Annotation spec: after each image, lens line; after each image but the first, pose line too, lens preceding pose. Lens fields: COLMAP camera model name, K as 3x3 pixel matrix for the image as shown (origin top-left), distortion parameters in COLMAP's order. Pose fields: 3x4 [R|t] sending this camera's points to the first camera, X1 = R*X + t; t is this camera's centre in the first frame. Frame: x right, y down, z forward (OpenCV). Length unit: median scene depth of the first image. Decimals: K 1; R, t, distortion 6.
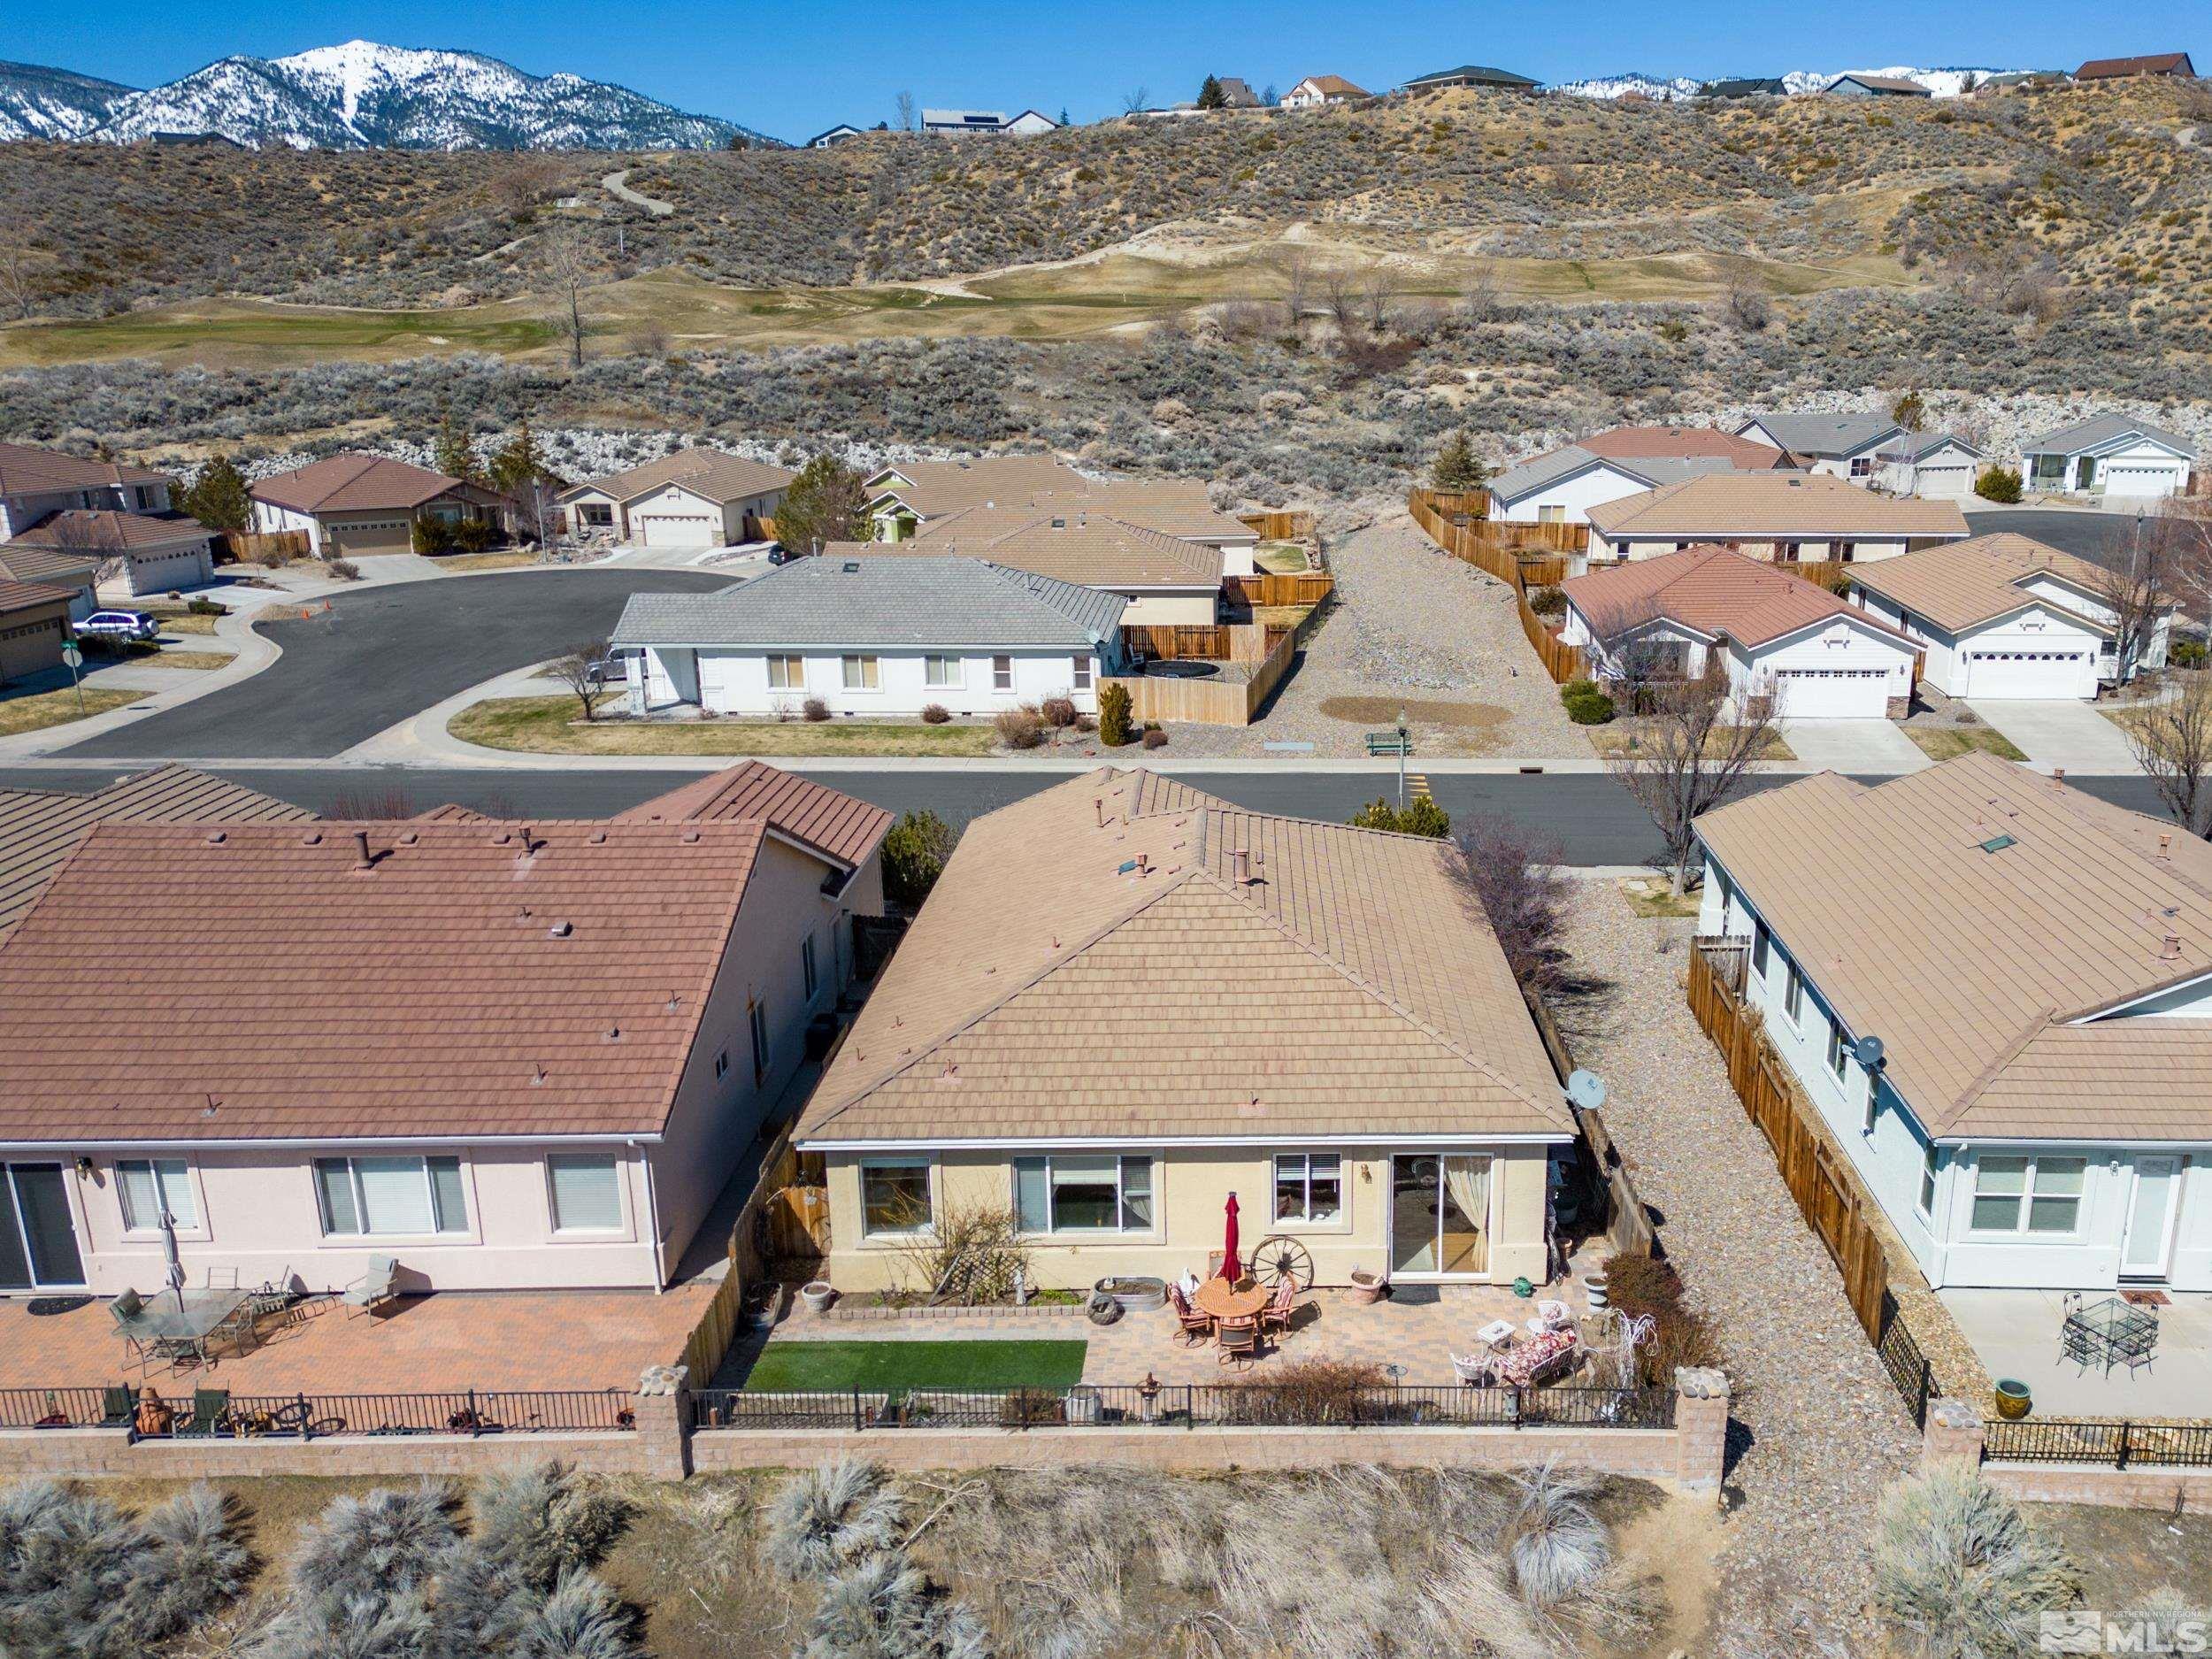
lens RADIAL K [[1777.3, 0, 1285.0], [0, 1777.3, 907.1], [0, 0, 1]] dist [0.077488, -0.075725]
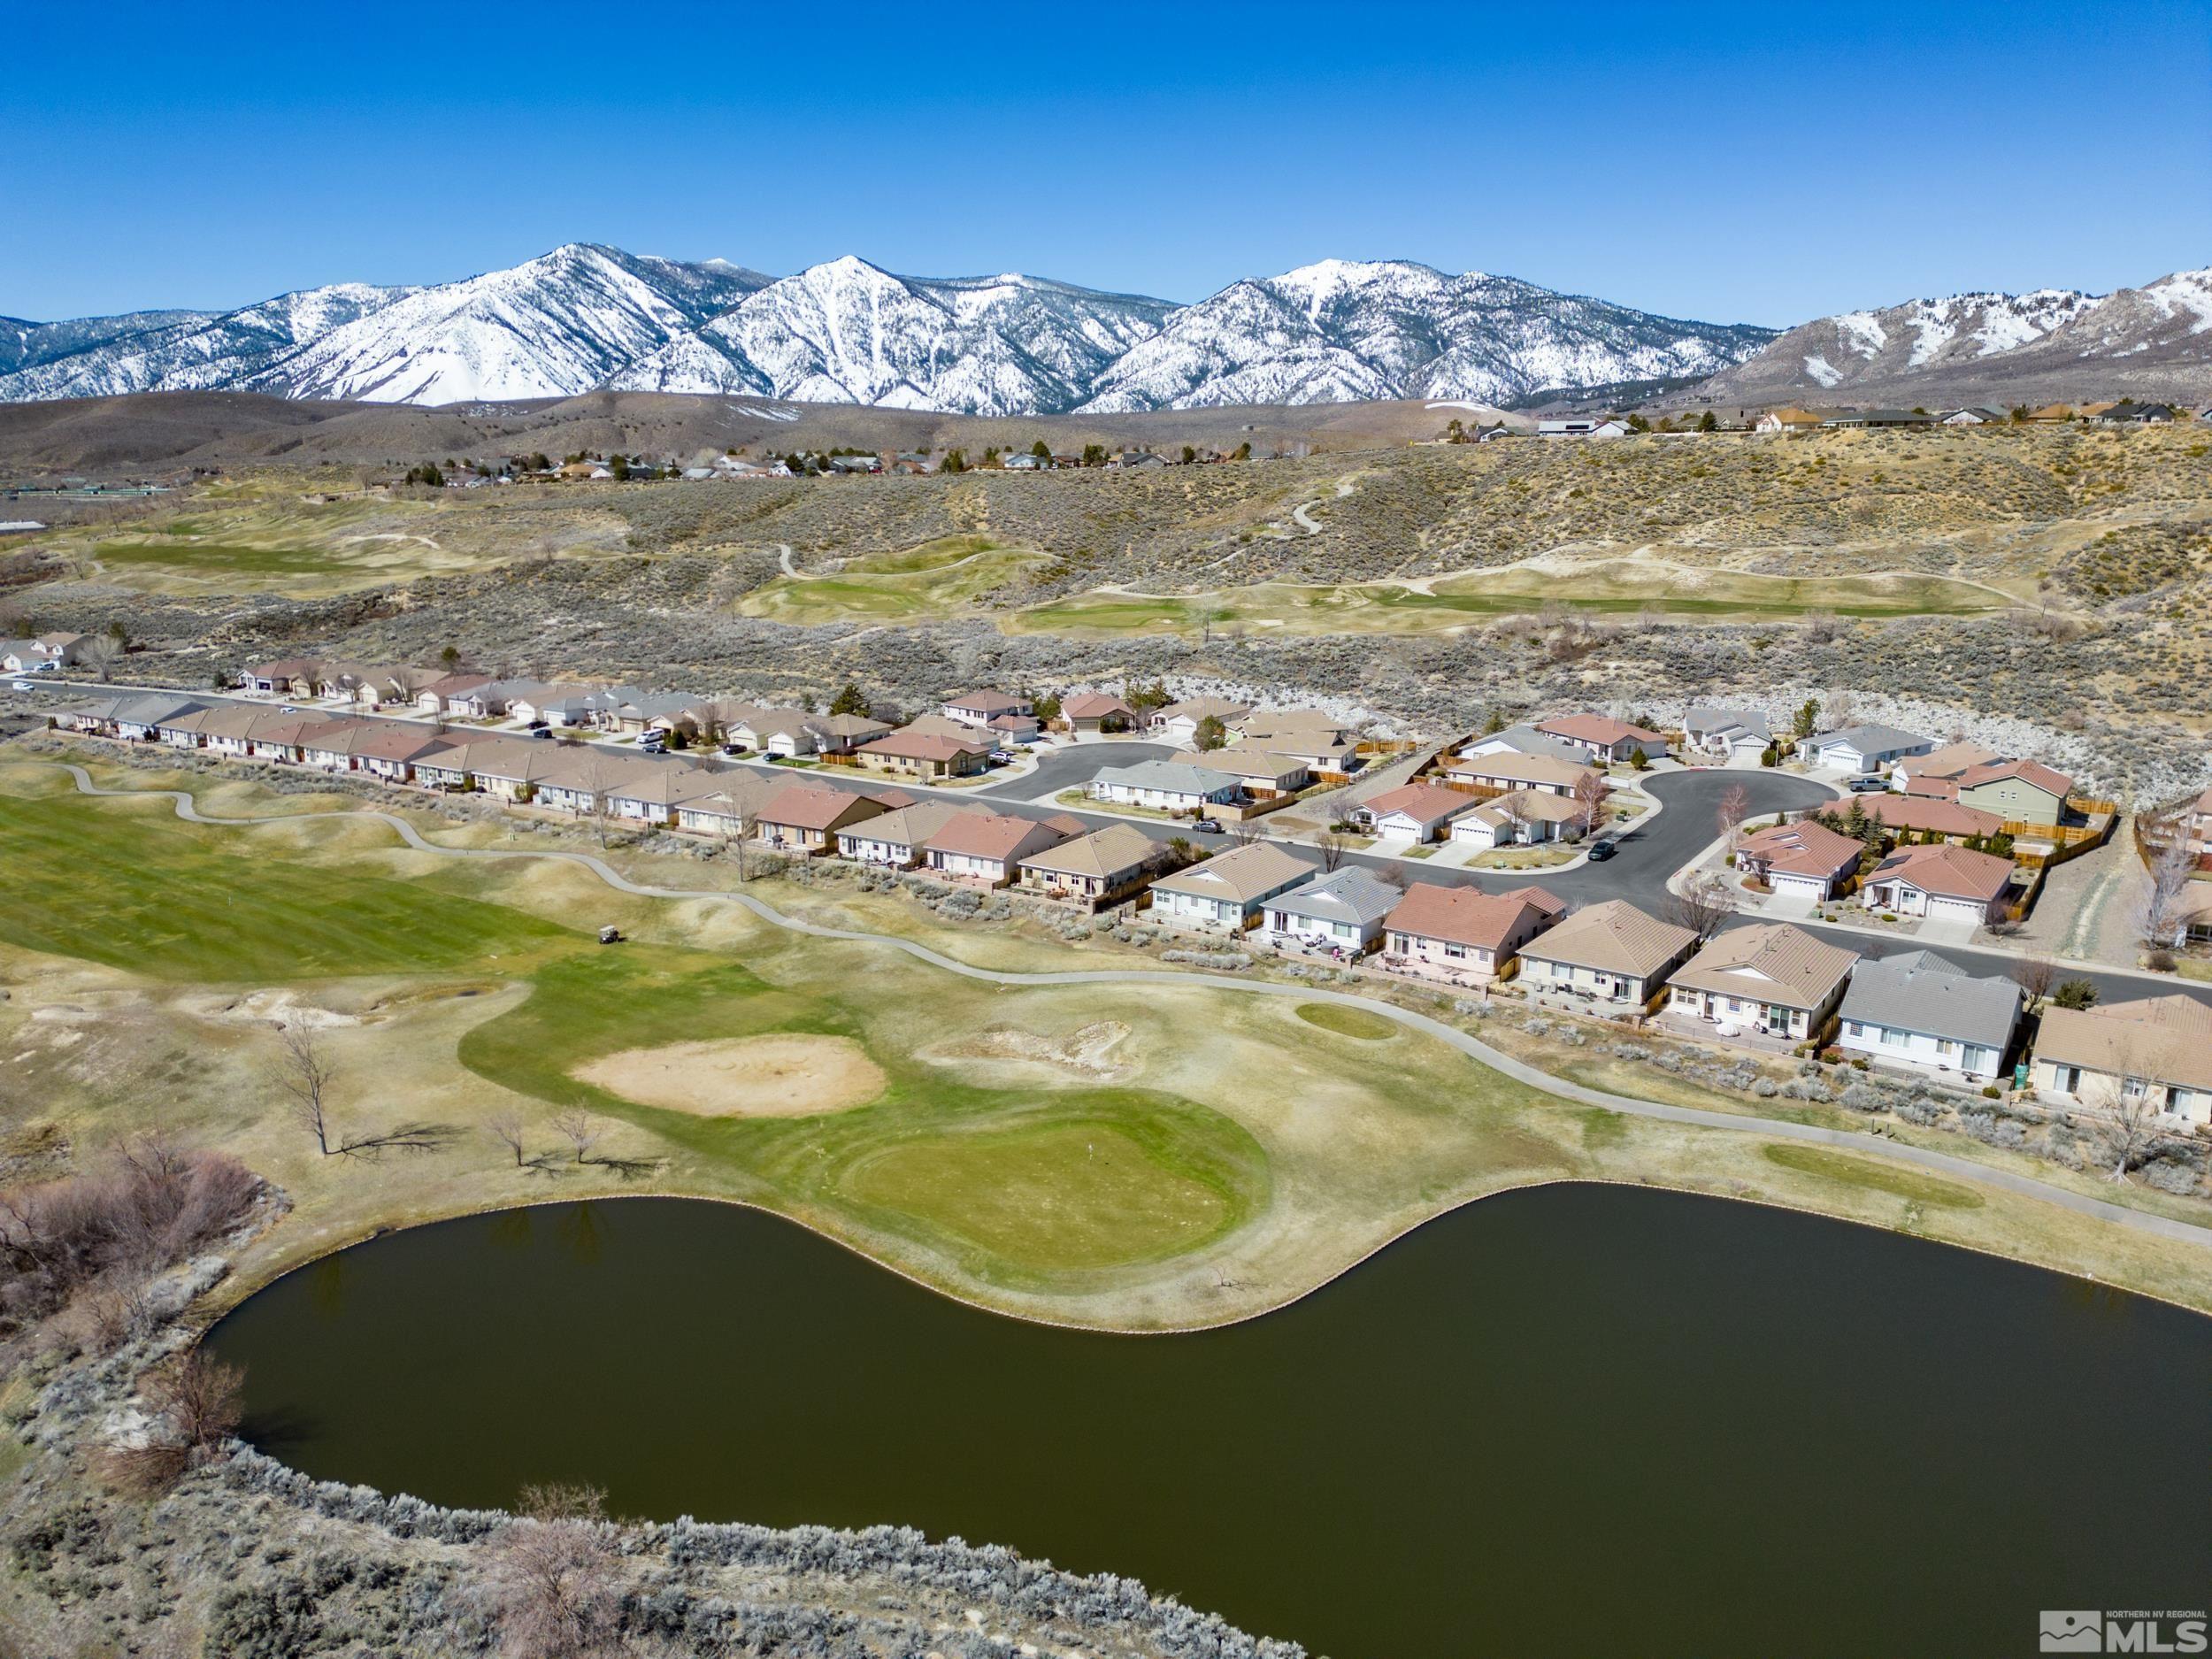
lens RADIAL K [[1588.5, 0, 1108.7], [0, 1588.5, 879.1], [0, 0, 1]] dist [0.081212, -0.087035]
pose [[0.836869, 0.138790, -0.529516, 0.546602], [-0.162895, 0.986643, 0.001160, 0.019165], [0.522604, 0.085285, 0.848299, -0.679999]]
